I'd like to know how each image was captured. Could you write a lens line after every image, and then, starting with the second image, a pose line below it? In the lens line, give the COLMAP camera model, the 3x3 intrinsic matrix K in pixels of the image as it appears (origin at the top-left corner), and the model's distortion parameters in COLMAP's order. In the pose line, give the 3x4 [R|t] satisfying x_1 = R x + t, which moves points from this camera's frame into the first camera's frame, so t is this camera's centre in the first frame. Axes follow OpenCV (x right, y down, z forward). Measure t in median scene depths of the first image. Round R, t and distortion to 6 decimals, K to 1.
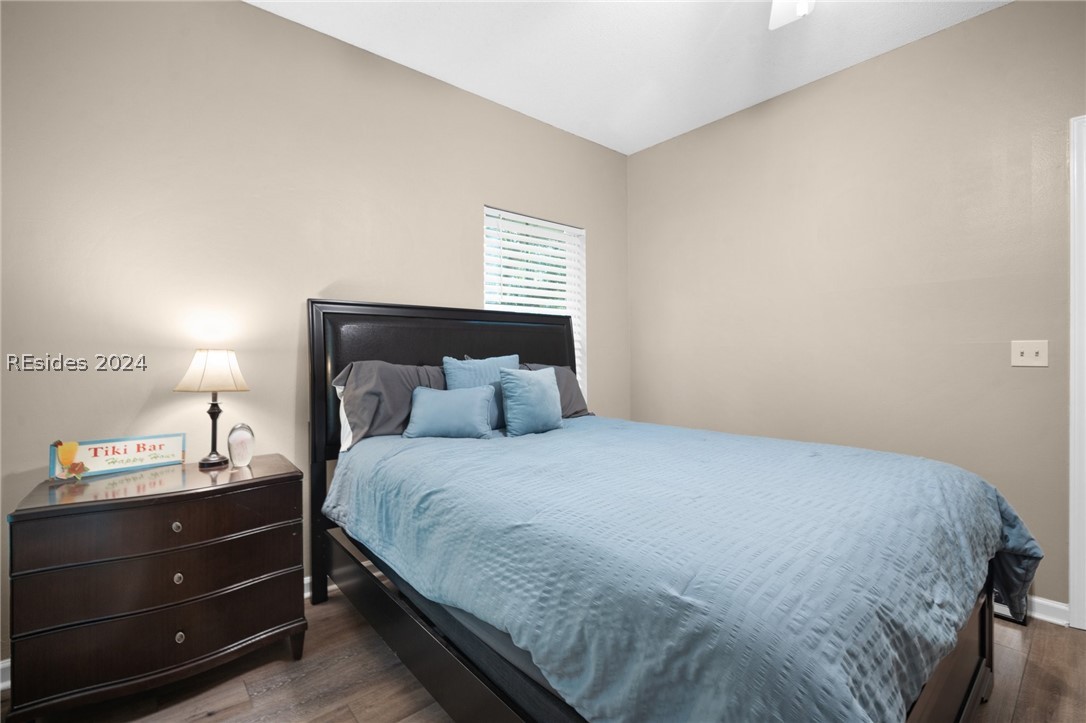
lens RADIAL K [[484.3, 0, 545.3], [0, 484.3, 357.4], [0, 0, 1]] dist [-0.000410, -0.000060]
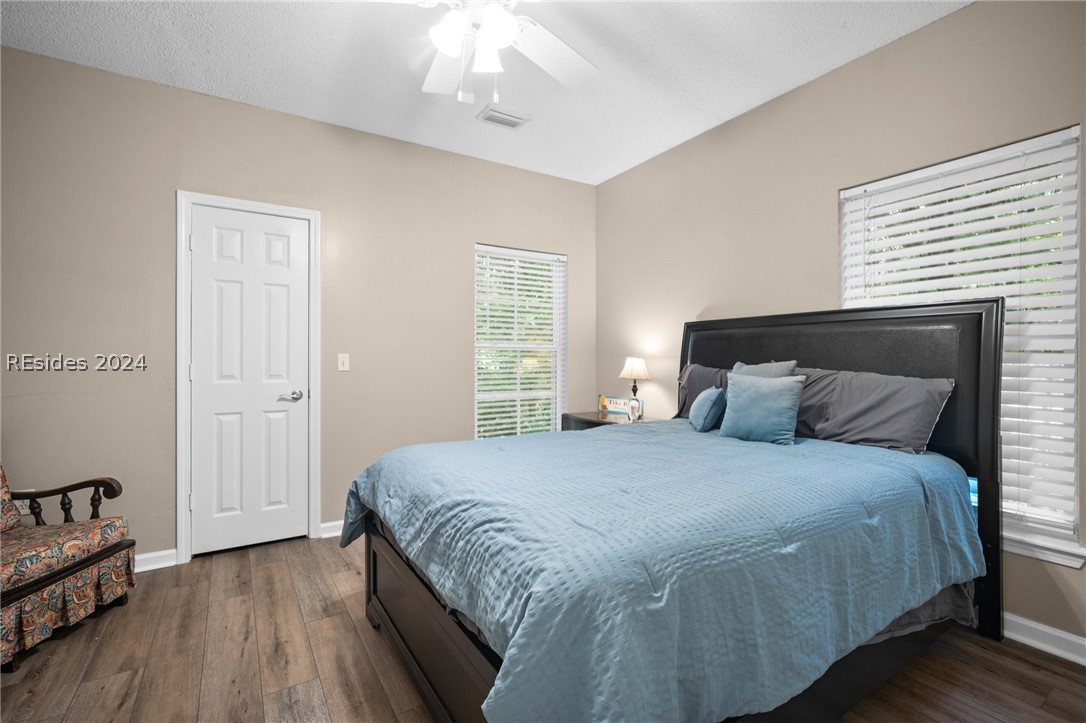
lens RADIAL K [[484.3, 0, 544.0], [0, 484.3, 363.2], [0, 0, 1]] dist [-0.000410, -0.000060]
pose [[-0.136909, 0.005296, -0.990569, 1.250191], [-0.013565, 0.999882, 0.007220, 0.000151], [0.990491, 0.014425, -0.136821, 0.905590]]
